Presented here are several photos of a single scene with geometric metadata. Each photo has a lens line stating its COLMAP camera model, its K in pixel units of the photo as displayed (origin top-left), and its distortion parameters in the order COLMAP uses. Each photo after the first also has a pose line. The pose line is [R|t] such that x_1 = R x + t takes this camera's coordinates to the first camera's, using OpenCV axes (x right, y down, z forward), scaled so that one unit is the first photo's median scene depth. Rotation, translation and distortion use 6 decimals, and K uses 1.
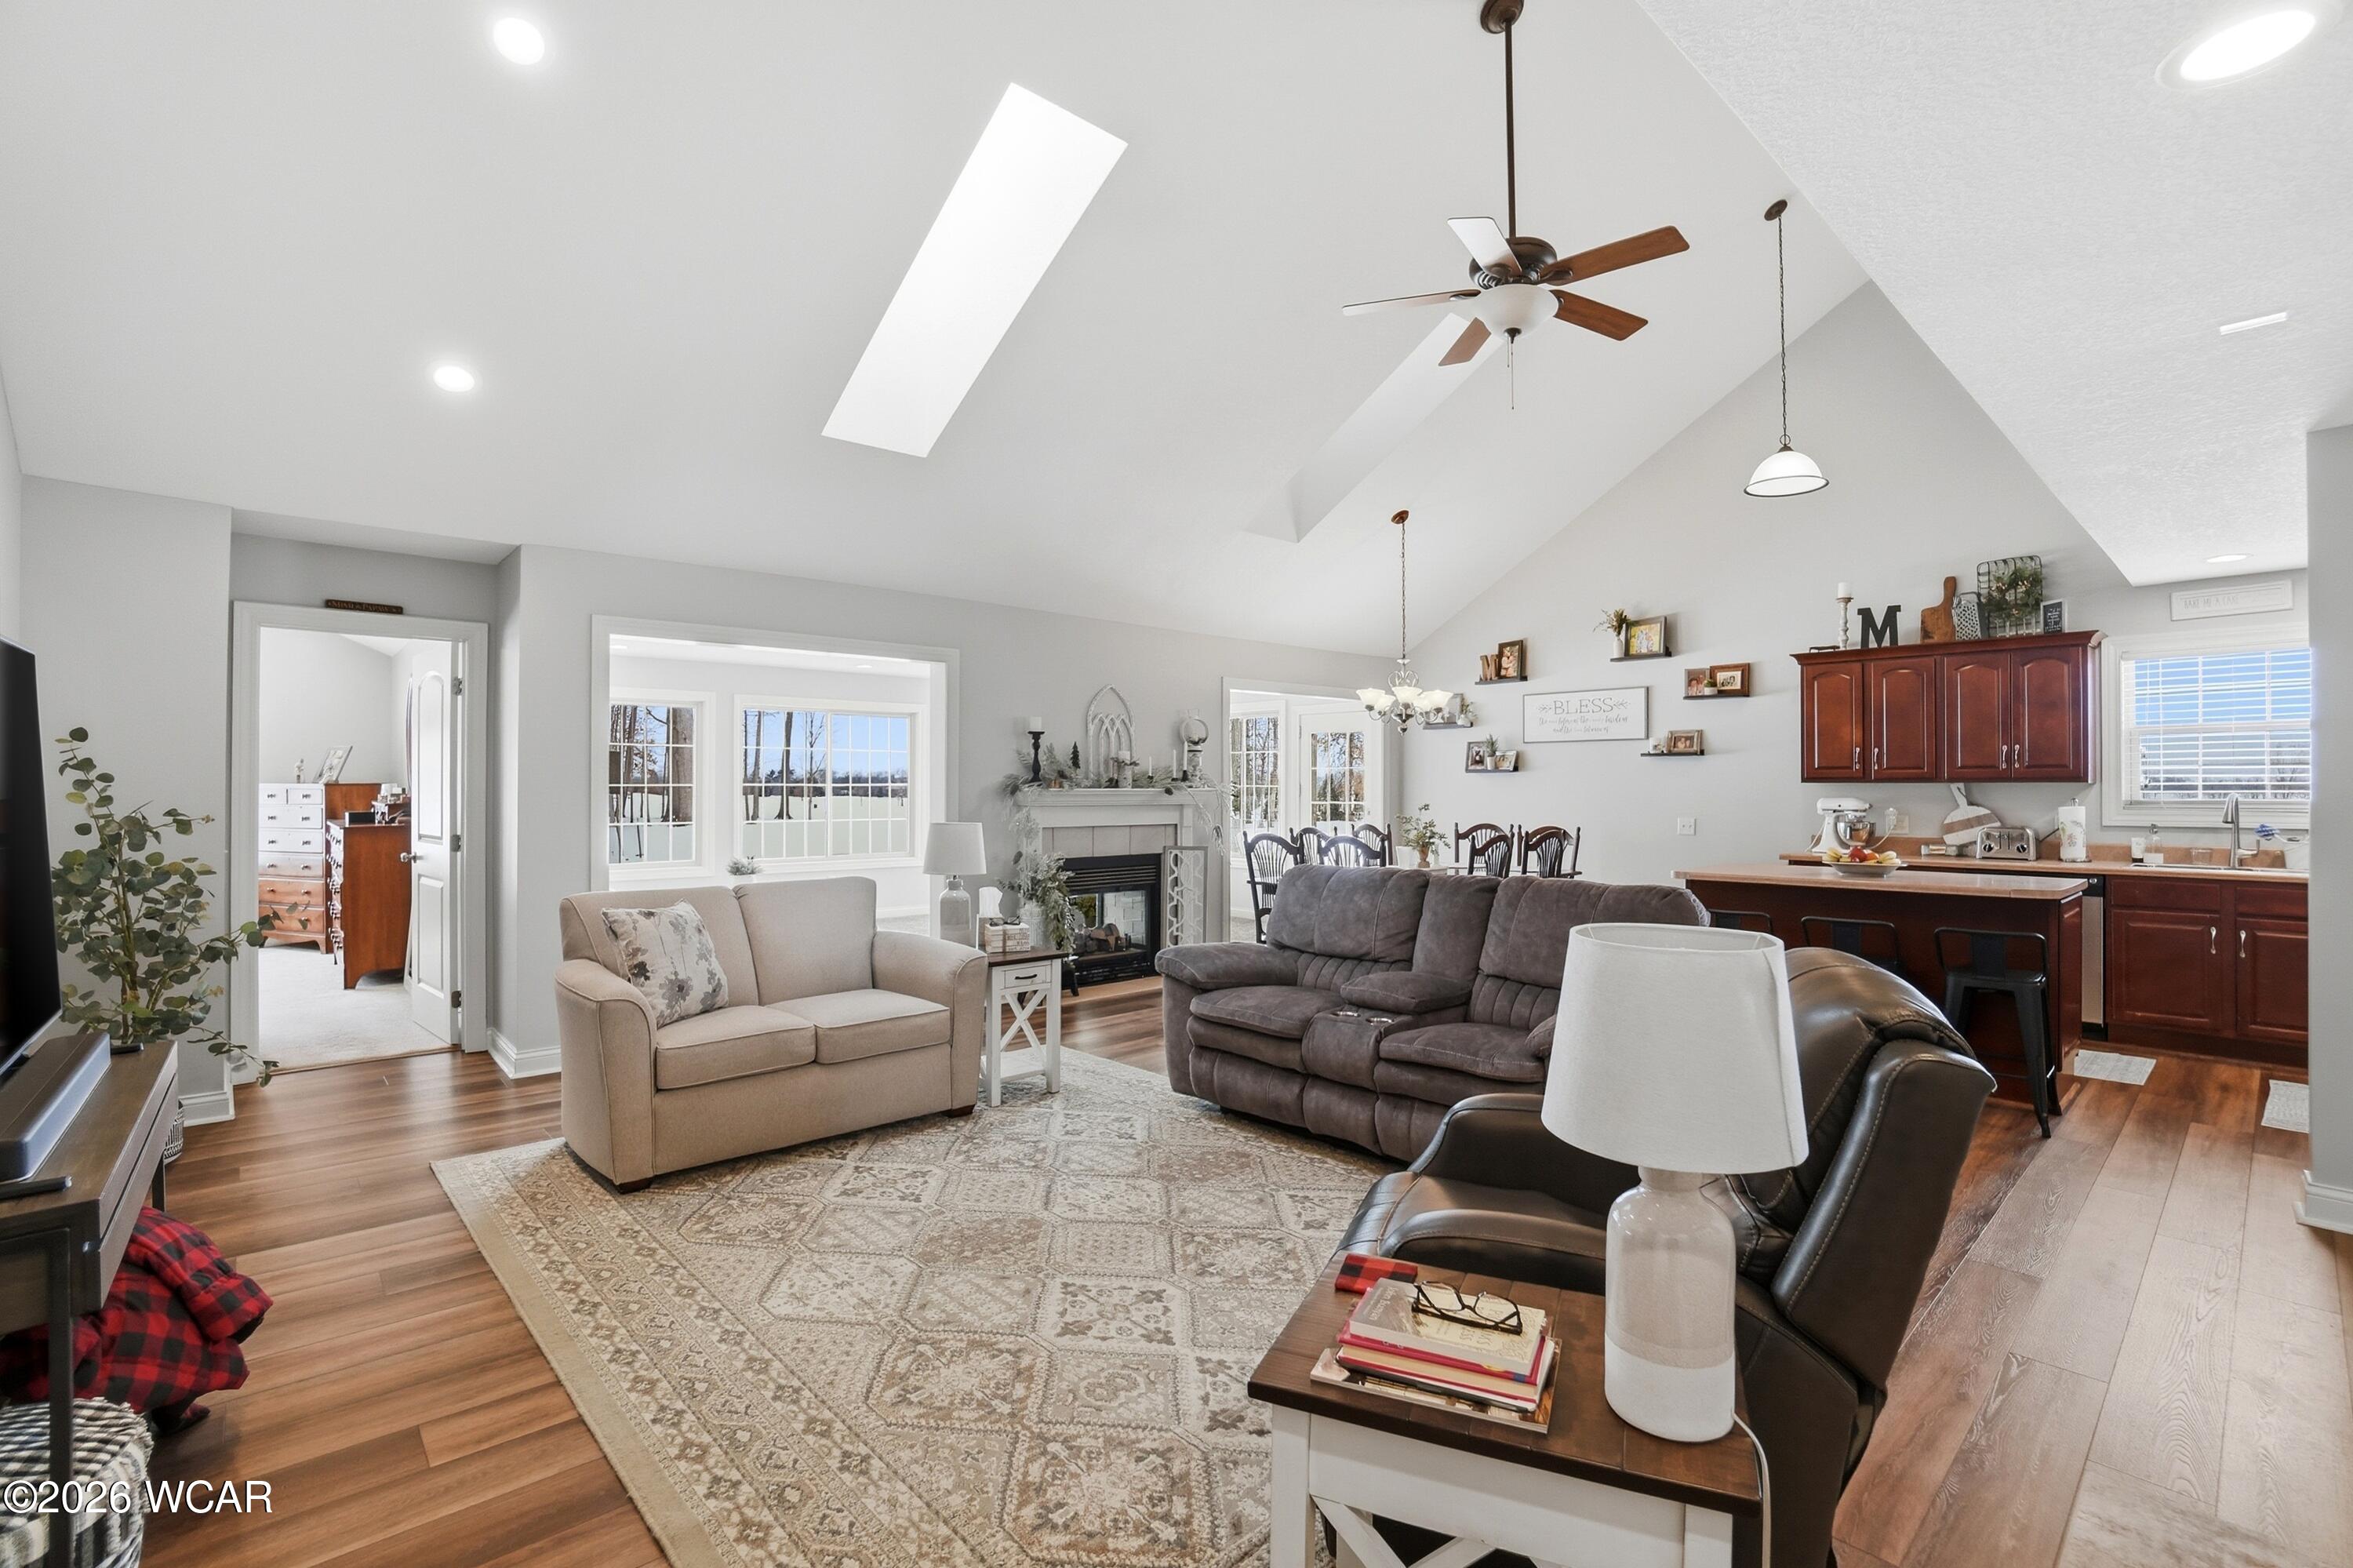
lens RADIAL K [[1059.2, 0, 1175.4], [0, 1059.2, 765.6], [0, 0, 1]] dist [-0.059550, 0.018314]
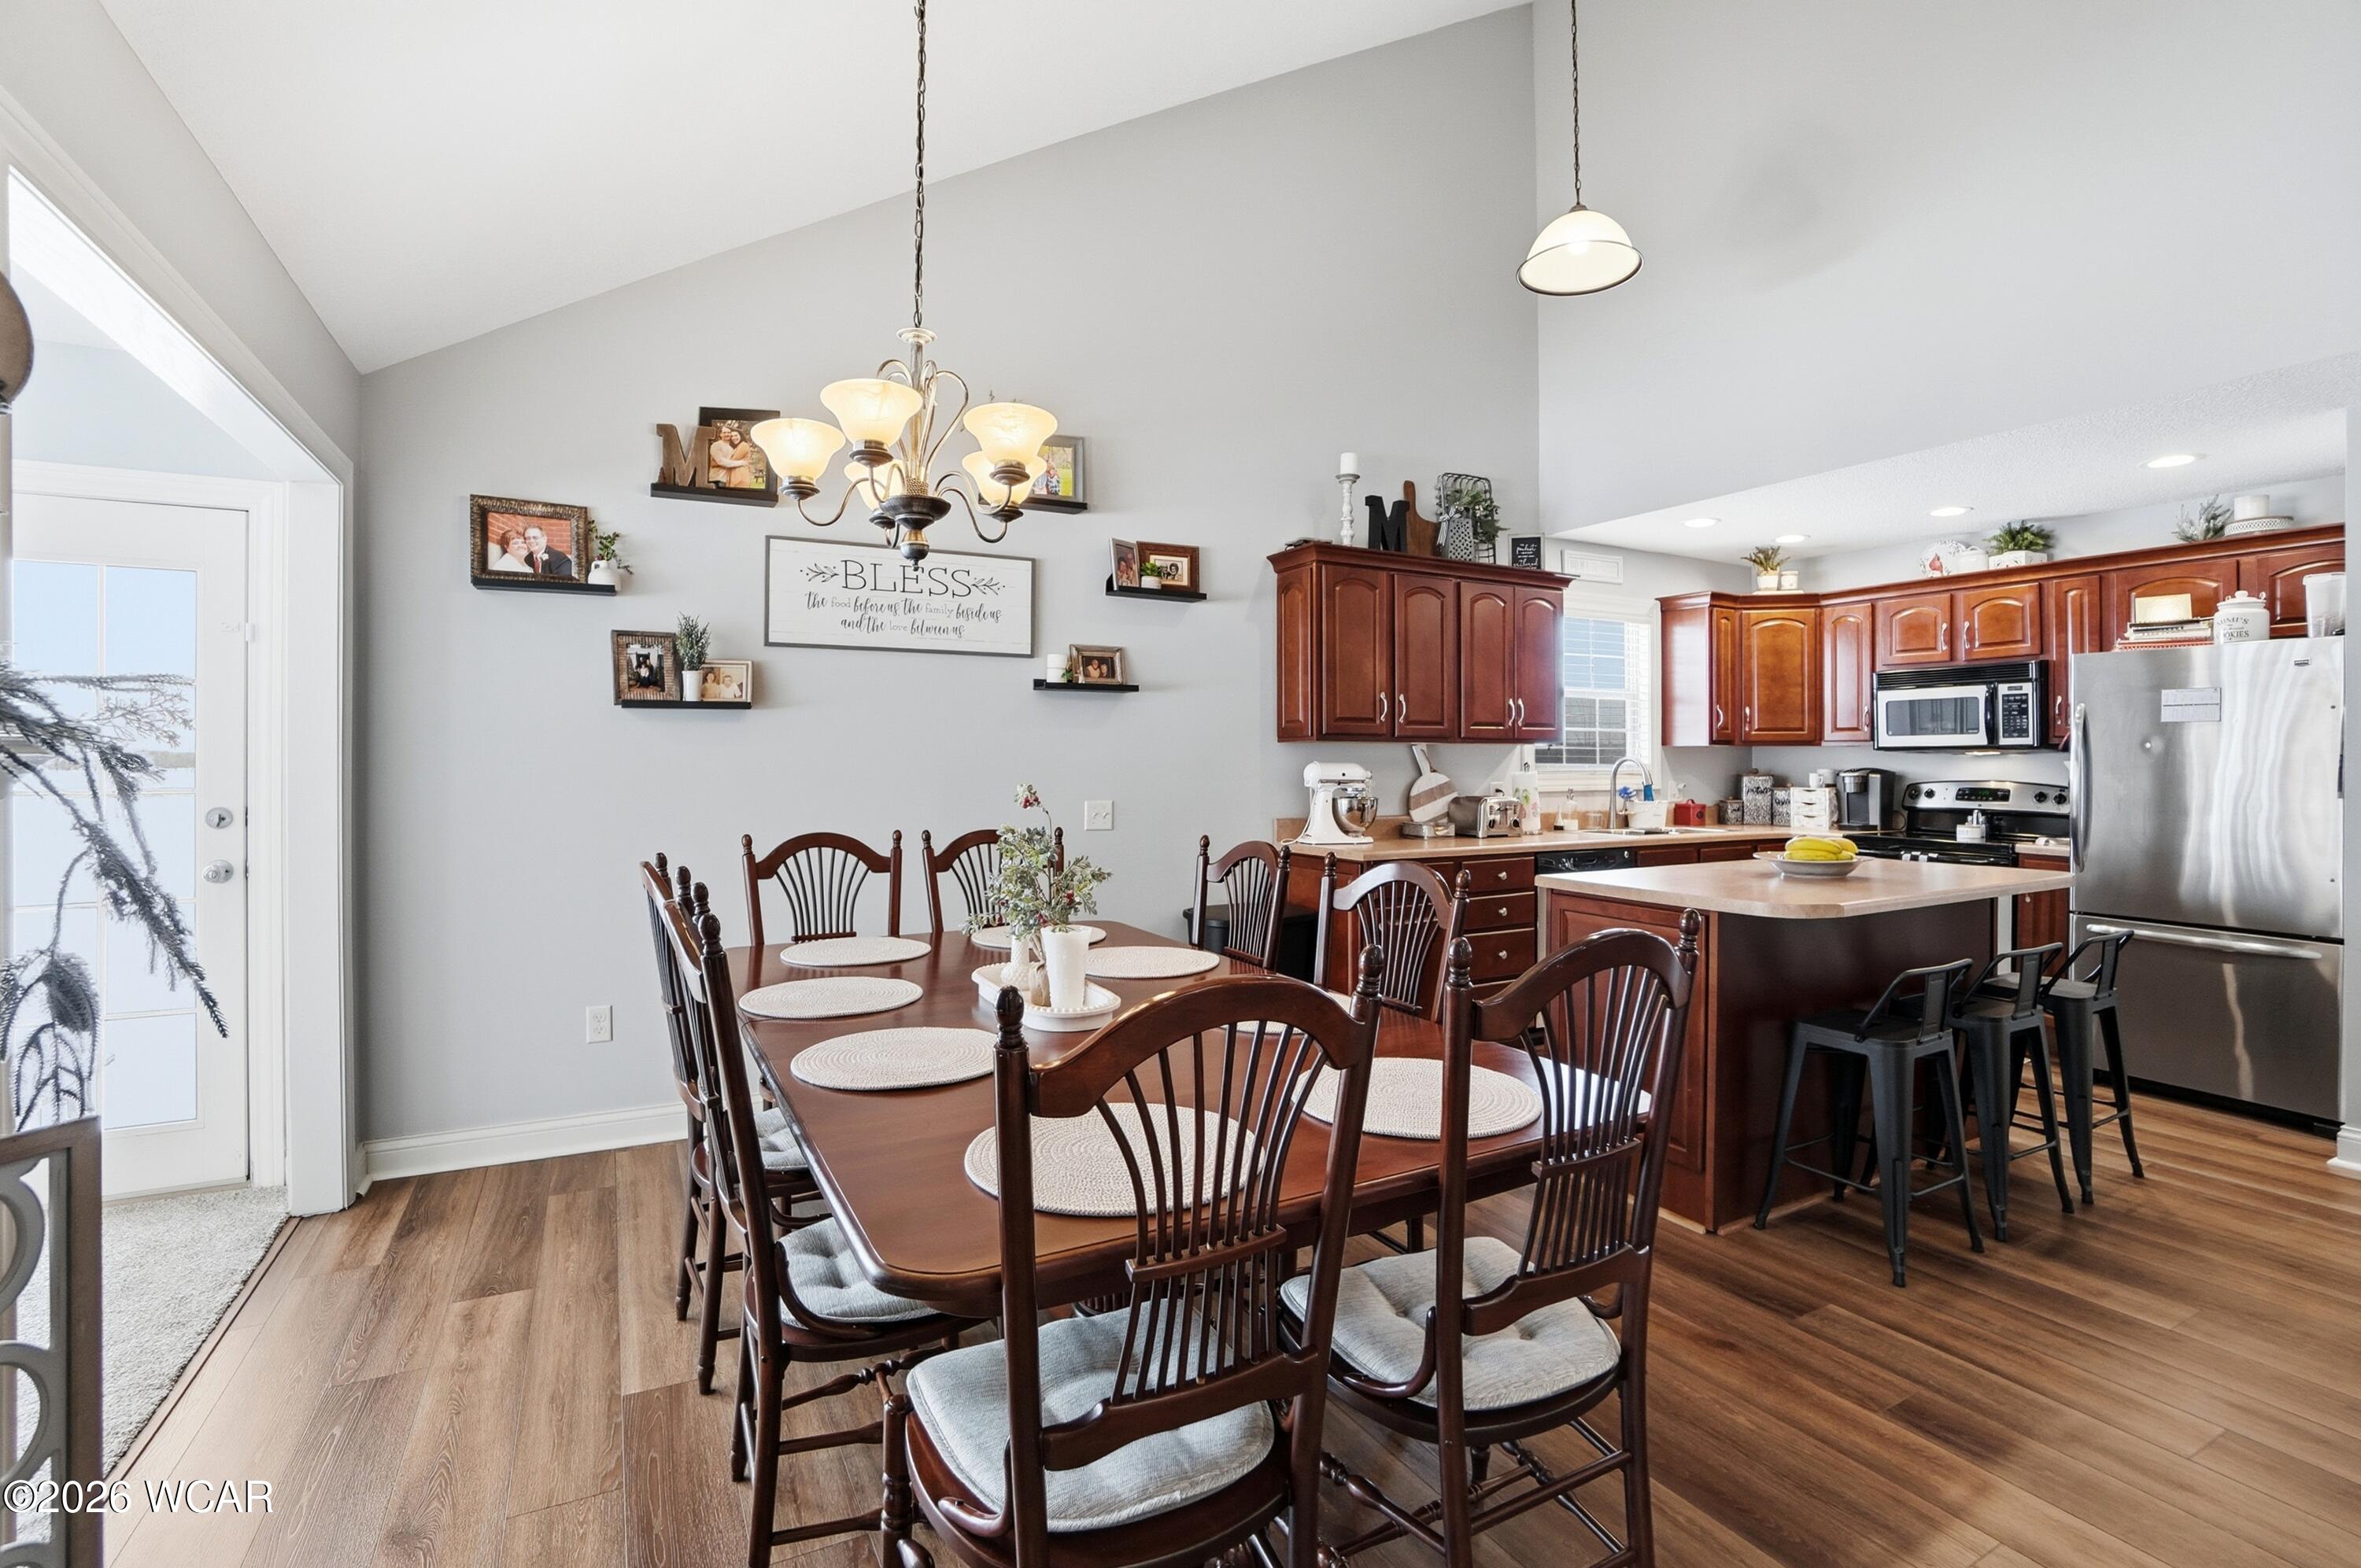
lens RADIAL K [[1062.6, 0, 1178.7], [0, 1062.6, 767.0], [0, 0, 1]] dist [-0.059550, 0.018314]
pose [[0.244705, -0.010683, 0.969539, -0.078604], [-0.023753, 0.999573, 0.017009, 0.025655], [-0.969307, -0.027192, 0.244347, 0.992848]]
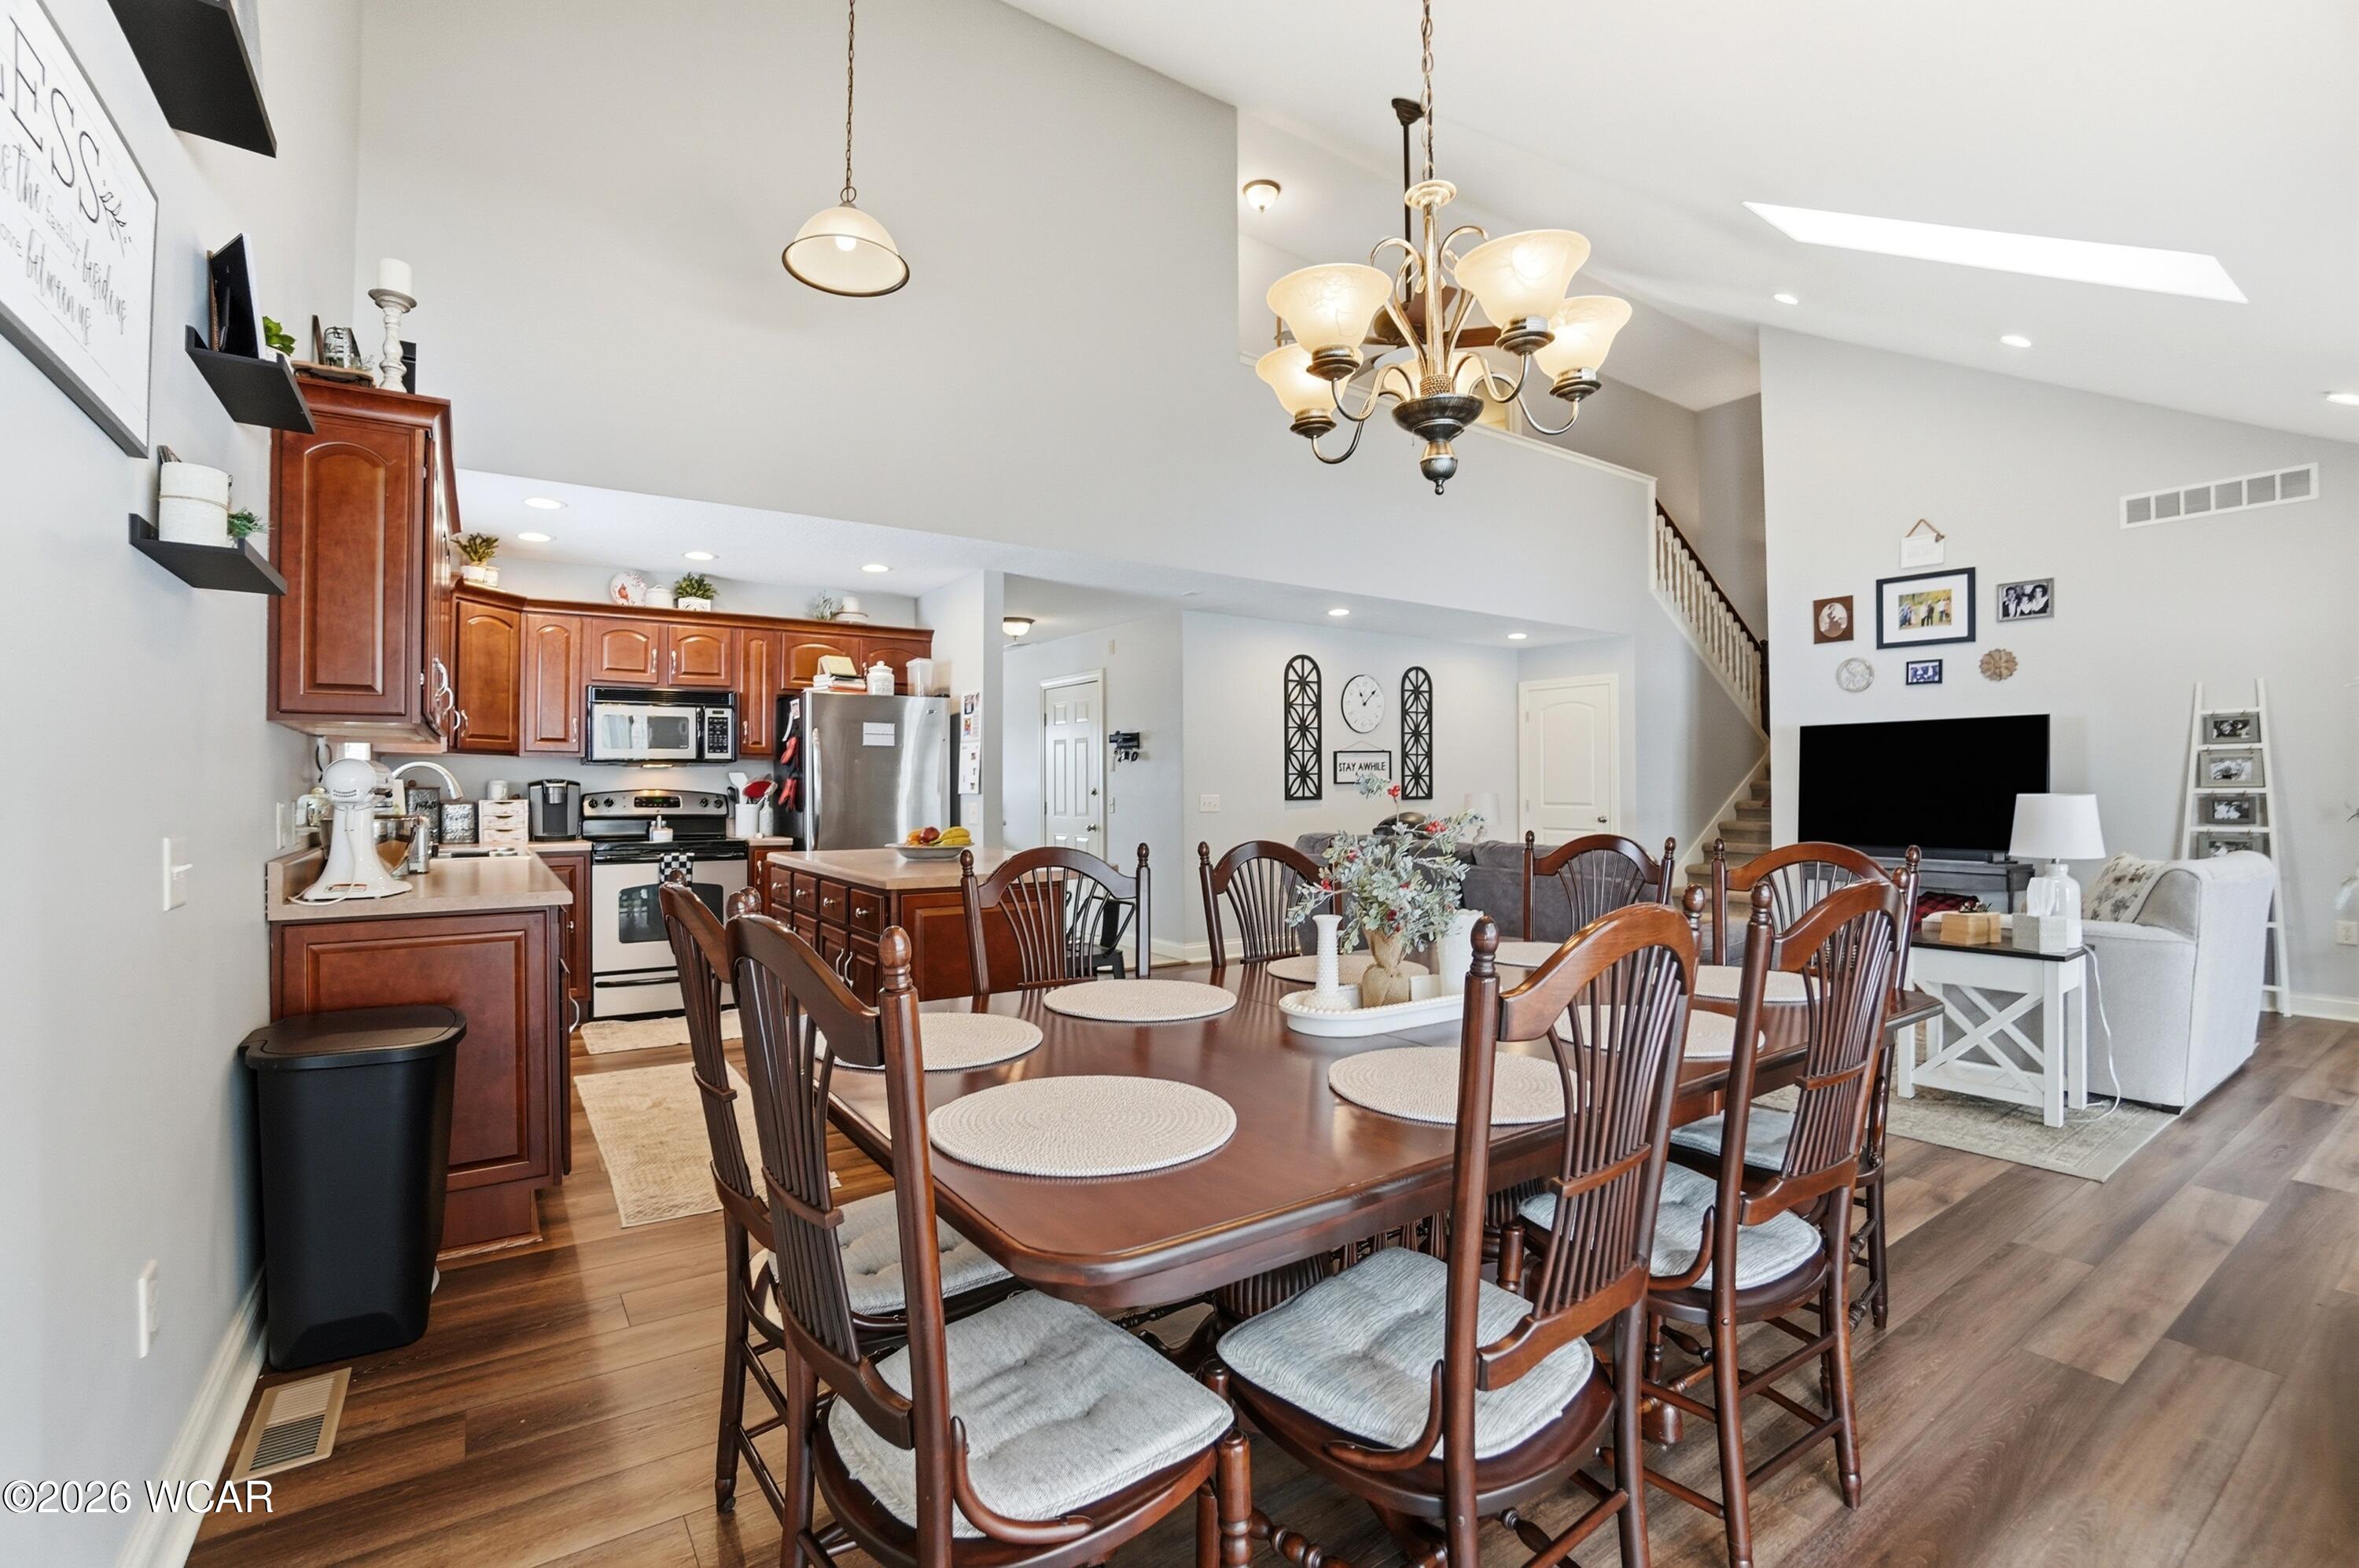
lens RADIAL K [[1061.9, 0, 1174.5], [0, 1061.9, 771.0], [0, 0, 1]] dist [-0.059550, 0.018314]
pose [[-0.990825, 0.000874, 0.135150, 0.283087], [-0.004401, 0.999240, -0.038727, 0.053161], [-0.135081, -0.038966, -0.990068, 1.461028]]
